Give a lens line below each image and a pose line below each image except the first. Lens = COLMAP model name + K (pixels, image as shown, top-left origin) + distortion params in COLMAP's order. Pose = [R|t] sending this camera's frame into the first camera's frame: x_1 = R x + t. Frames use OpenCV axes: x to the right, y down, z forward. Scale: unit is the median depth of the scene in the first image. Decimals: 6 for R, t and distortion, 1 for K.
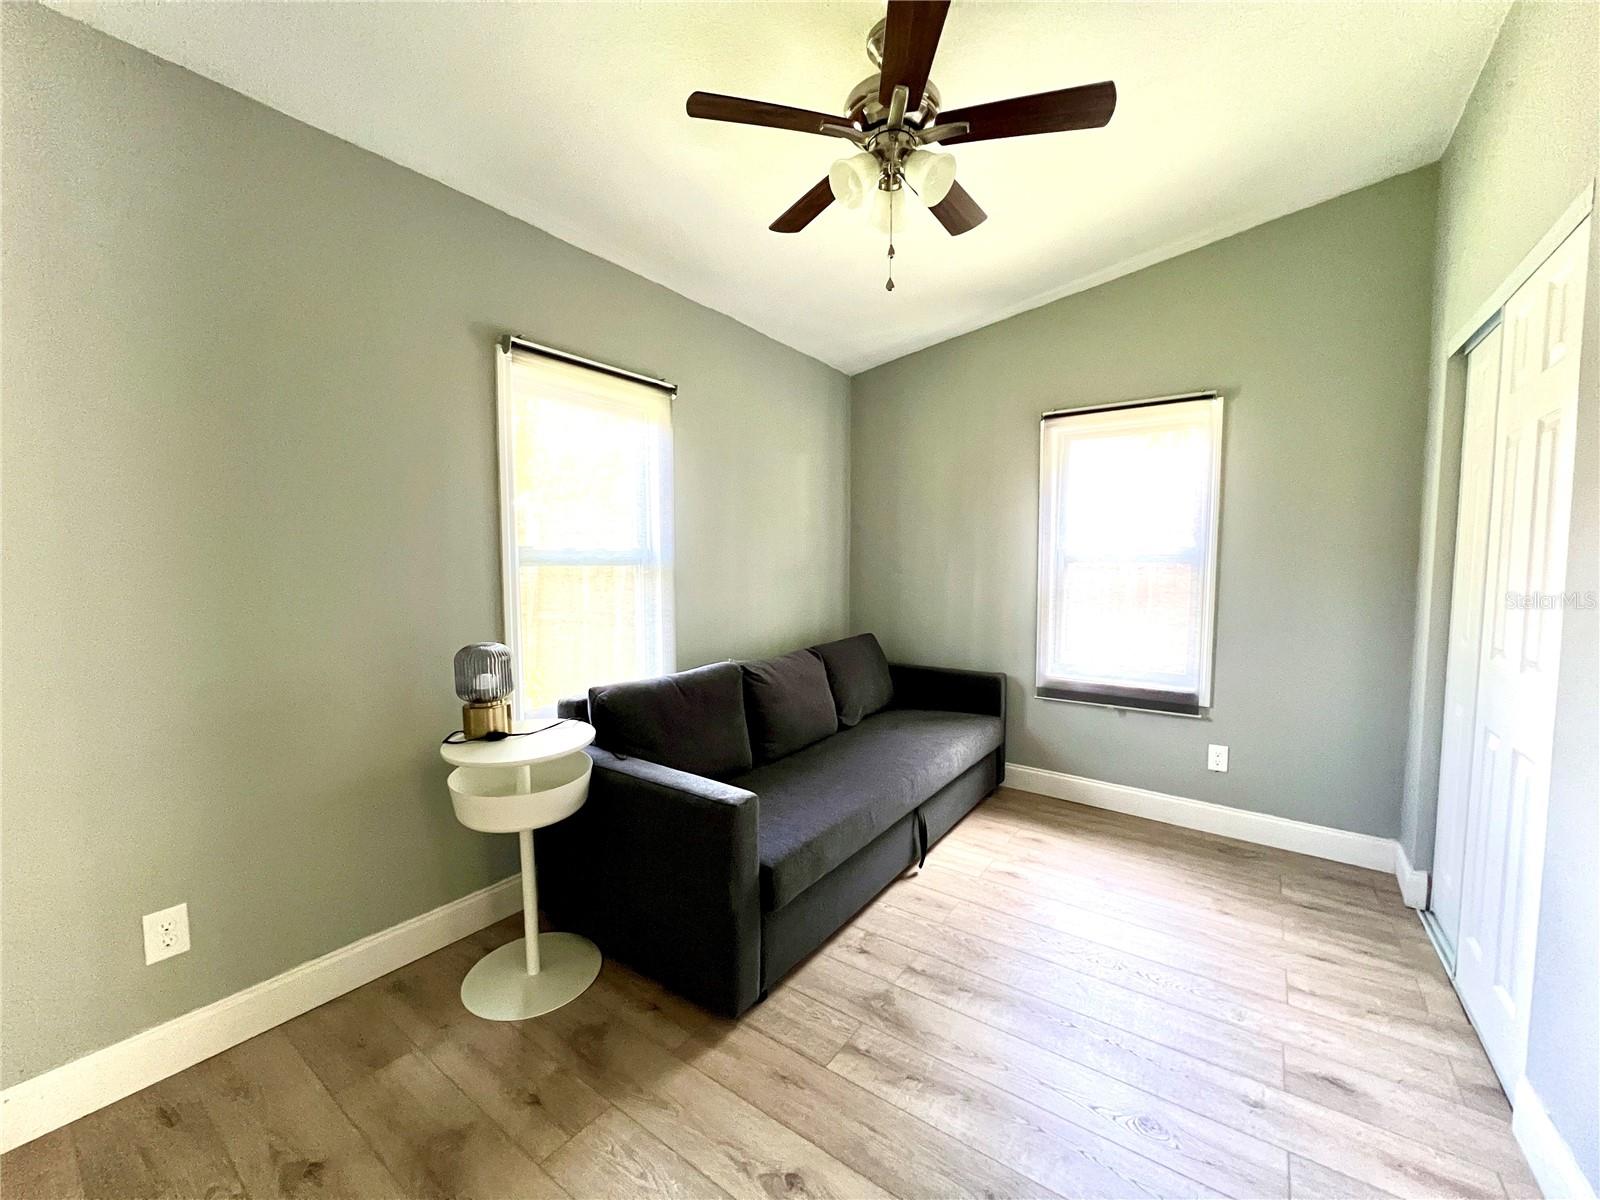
lens RADIAL K [[640.0, 0, 800.4], [0, 640.0, 605.1], [0, 0, 1]] dist [-0.001976, 0.000069]
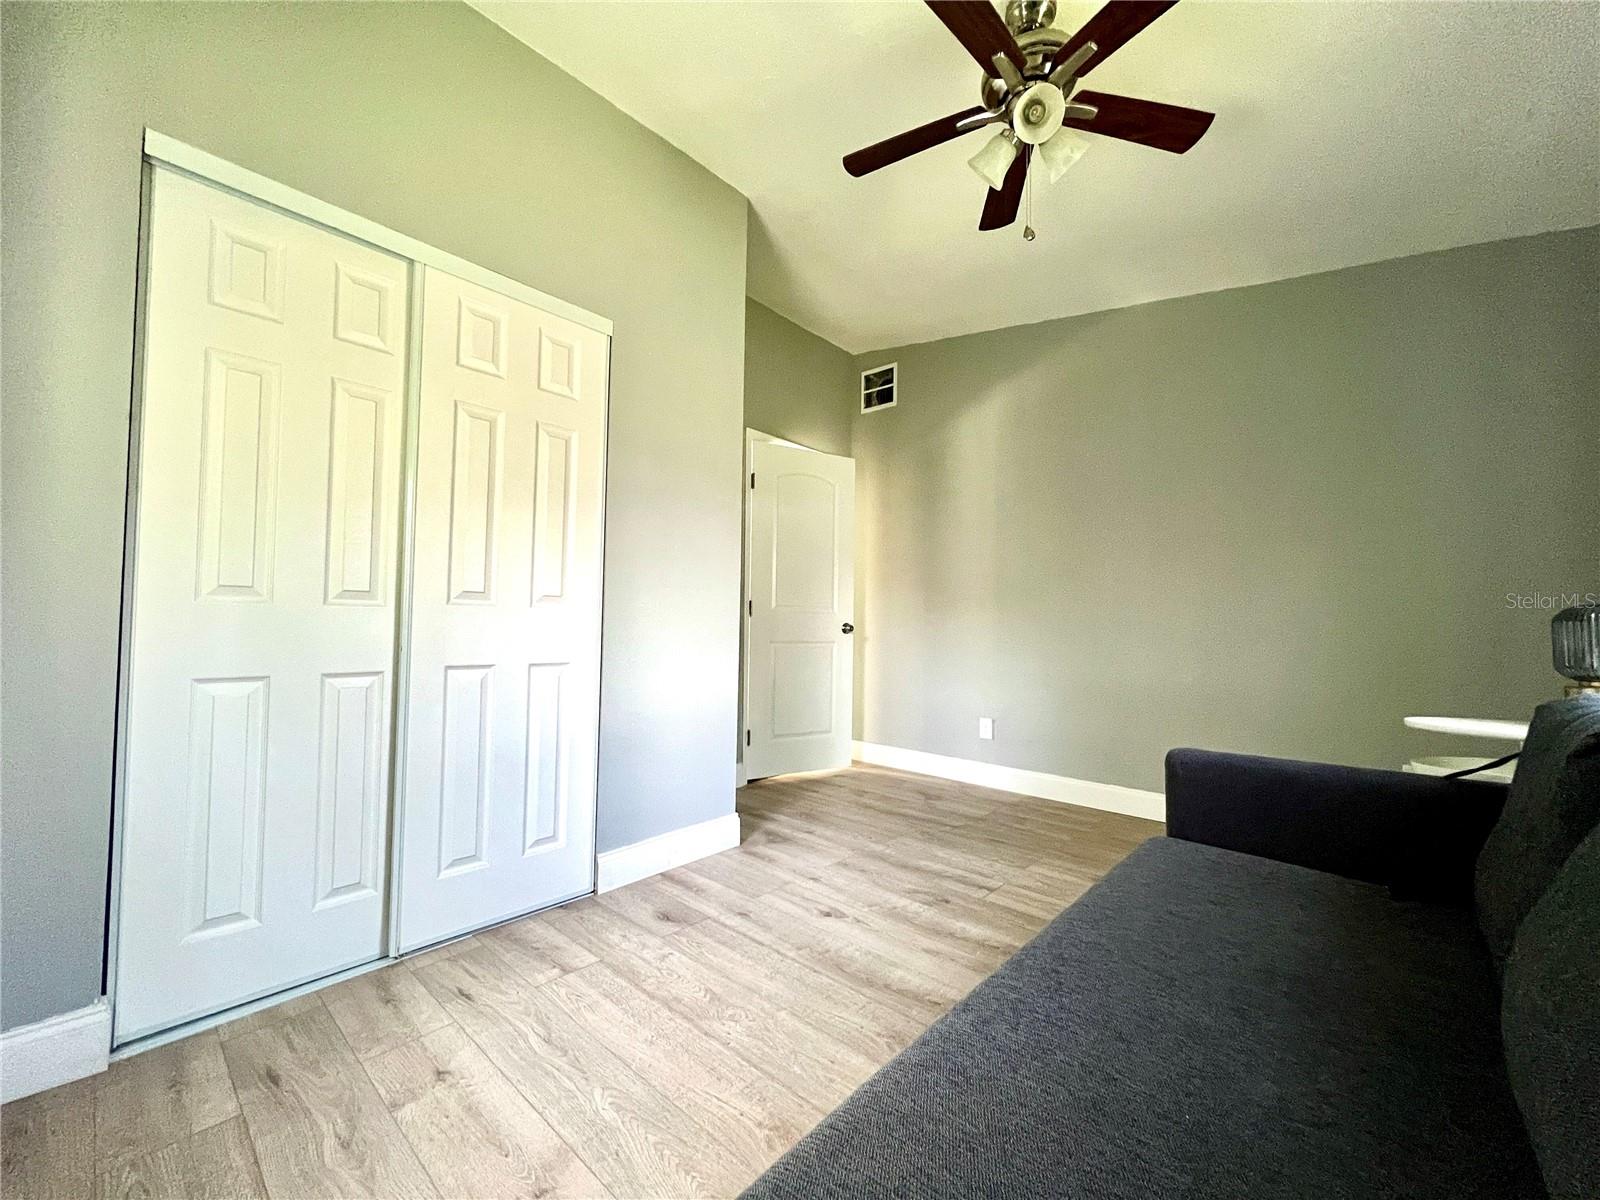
lens RADIAL K [[643.3, 0, 797.8], [0, 643.3, 604.5], [0, 0, 1]] dist [-0.000148, -0.000038]
pose [[-0.993714, -0.011401, 0.111363, 0.375219], [-0.008365, 0.999581, 0.027694, 0.052169], [-0.111632, 0.026588, -0.993394, 2.011591]]
